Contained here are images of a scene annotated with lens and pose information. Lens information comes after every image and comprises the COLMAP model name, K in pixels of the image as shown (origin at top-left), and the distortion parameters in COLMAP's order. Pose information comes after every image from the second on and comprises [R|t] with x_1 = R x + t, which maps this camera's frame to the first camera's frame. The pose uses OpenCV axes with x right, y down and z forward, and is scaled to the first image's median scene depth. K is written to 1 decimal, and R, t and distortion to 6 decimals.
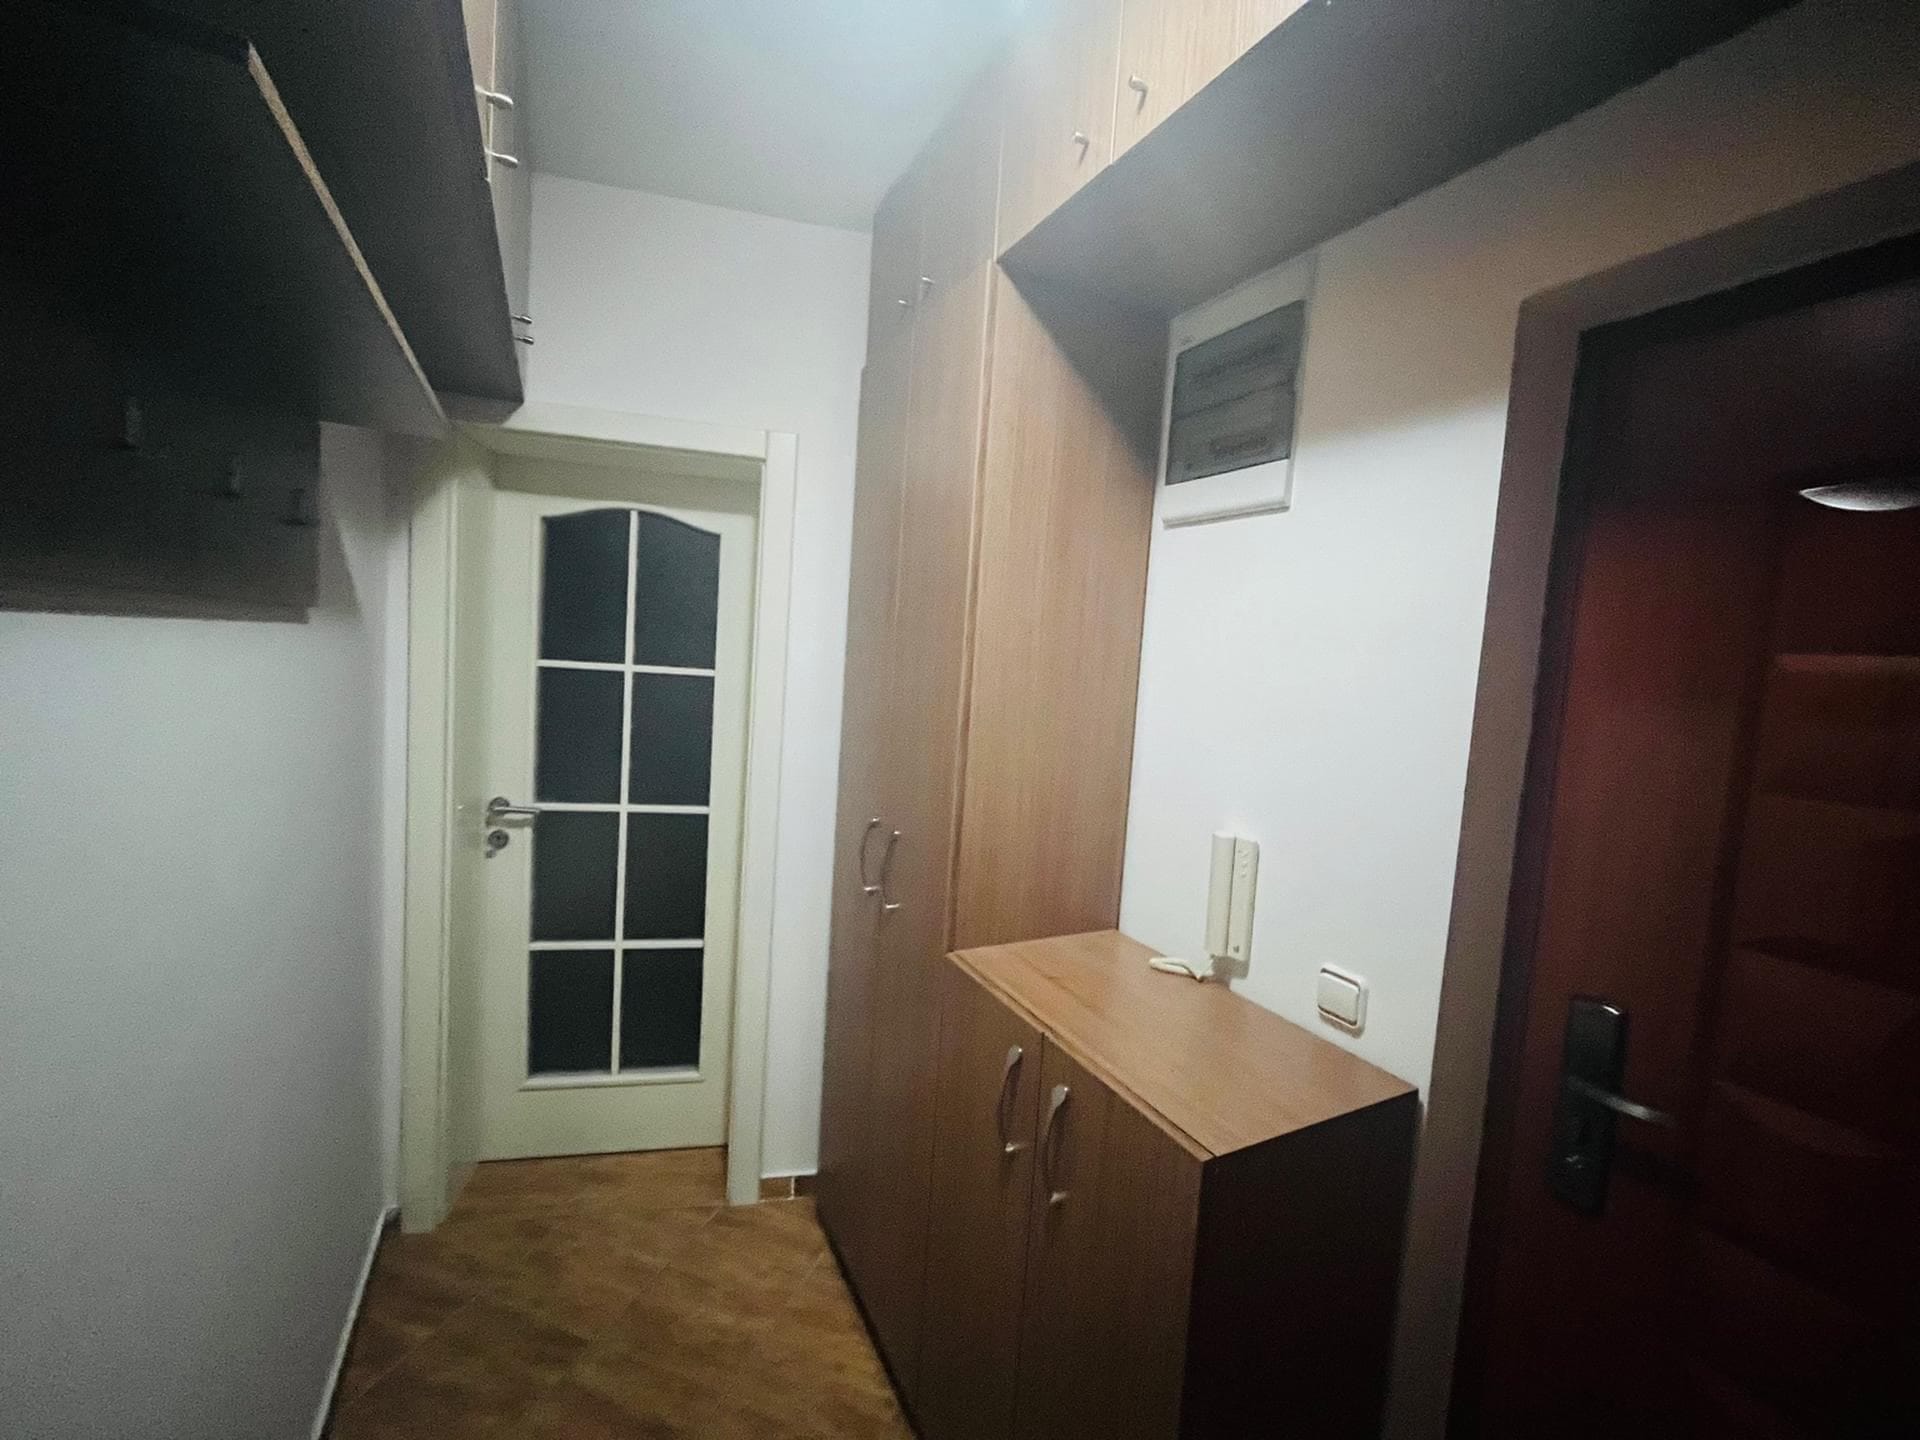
lens RADIAL K [[769.8, 0, 964.6], [0, 769.8, 711.7], [0, 0, 1]] dist [-0.008787, 0.001322]
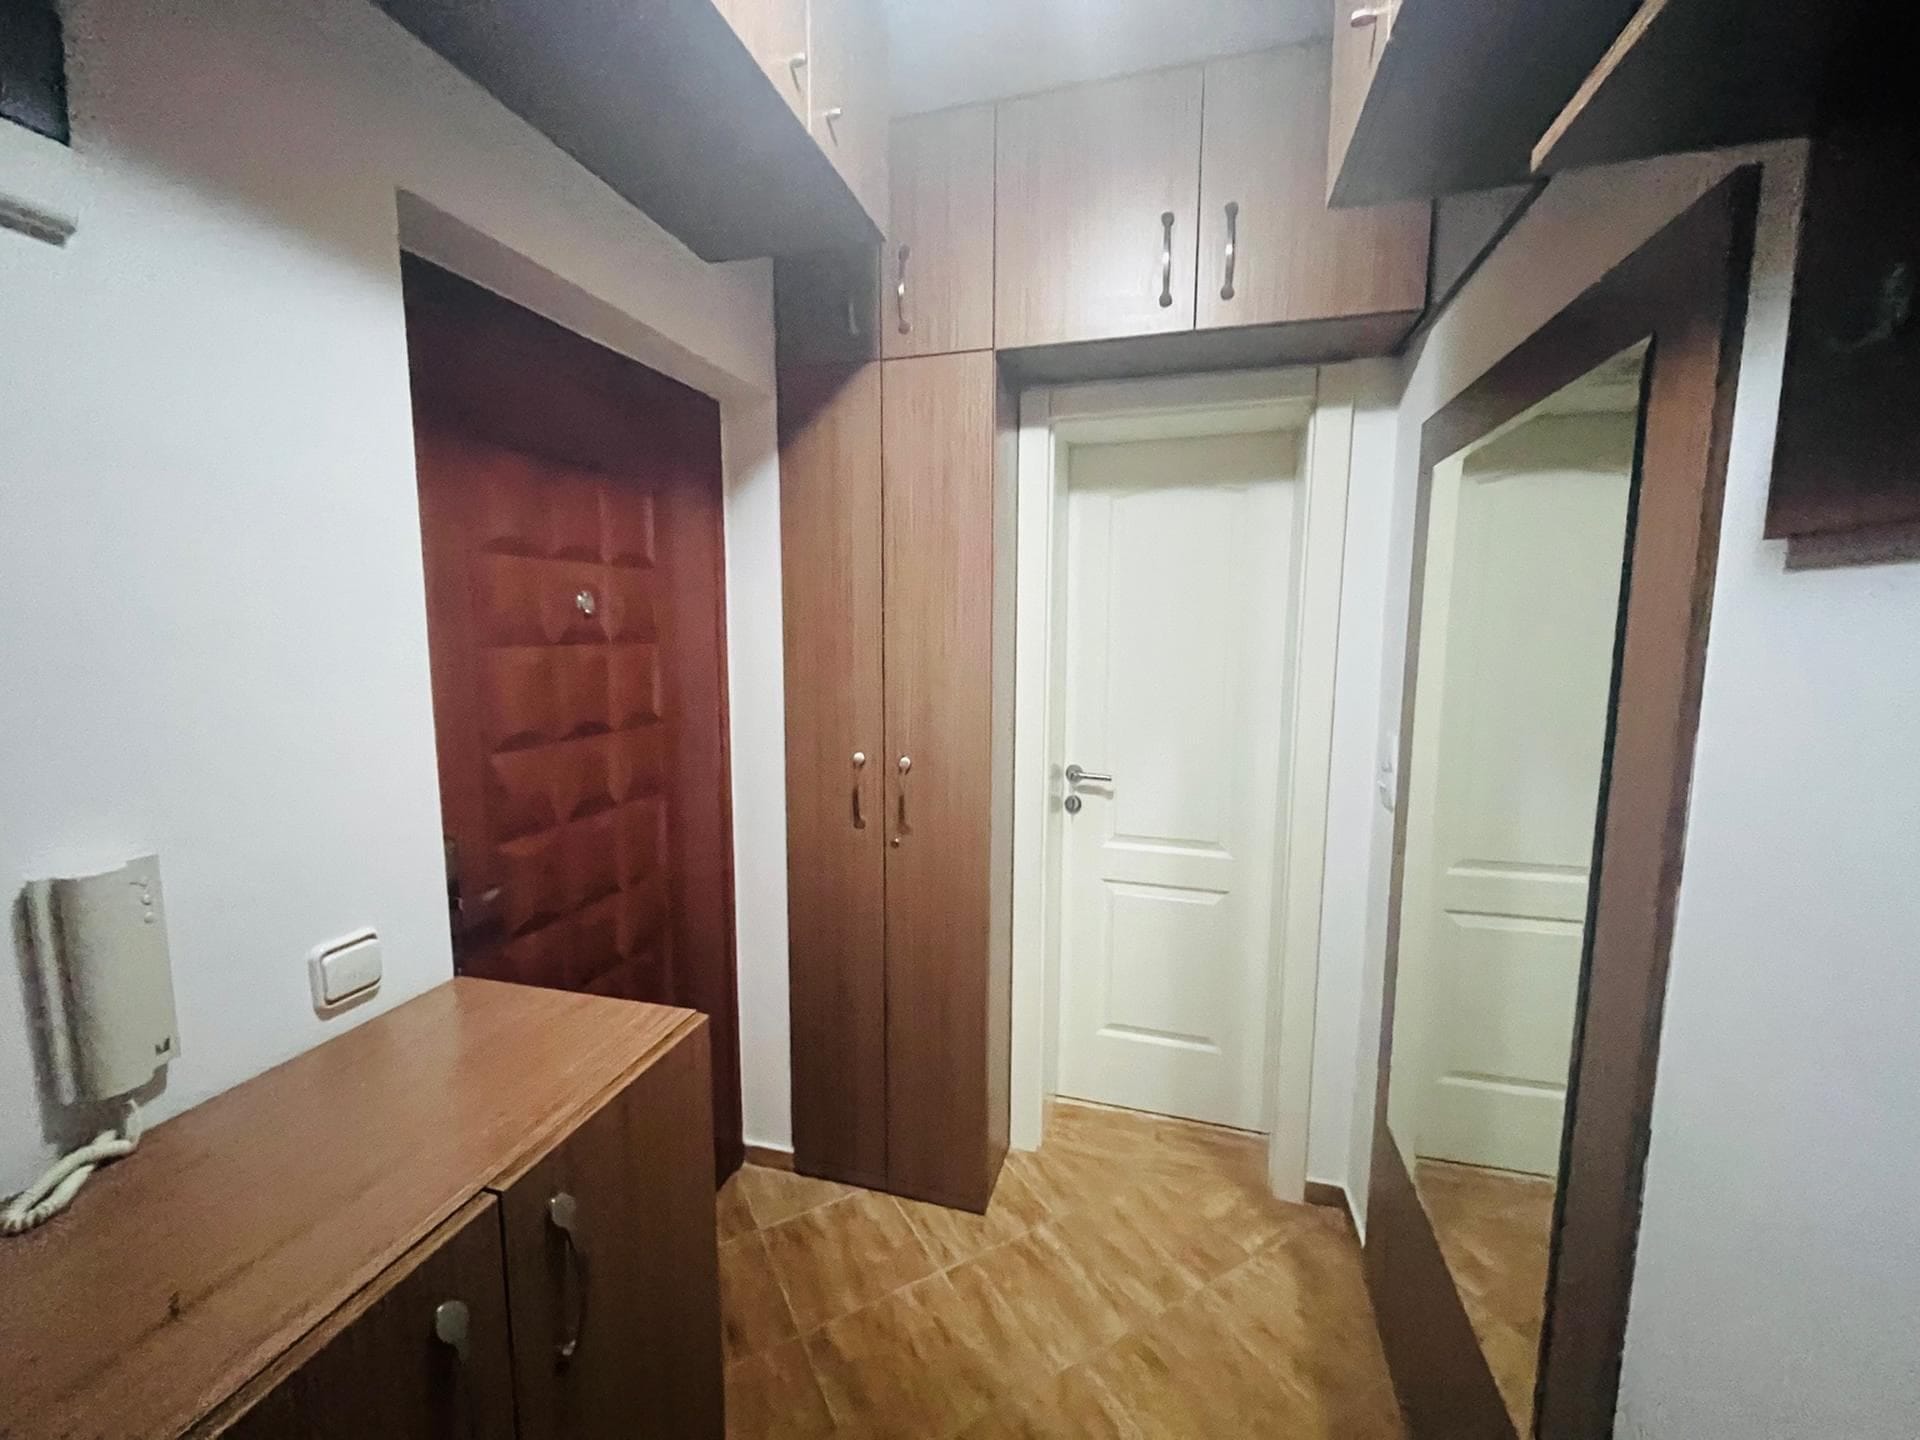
lens RADIAL K [[769.8, 0, 958.9], [0, 769.8, 718.7], [0, 0, 1]] dist [-0.008787, 0.001322]
pose [[-0.721547, -0.144795, 0.677056, -0.476288], [-0.000388, 0.977972, 0.208736, -0.051671], [-0.692365, 0.150350, -0.705709, 1.090818]]
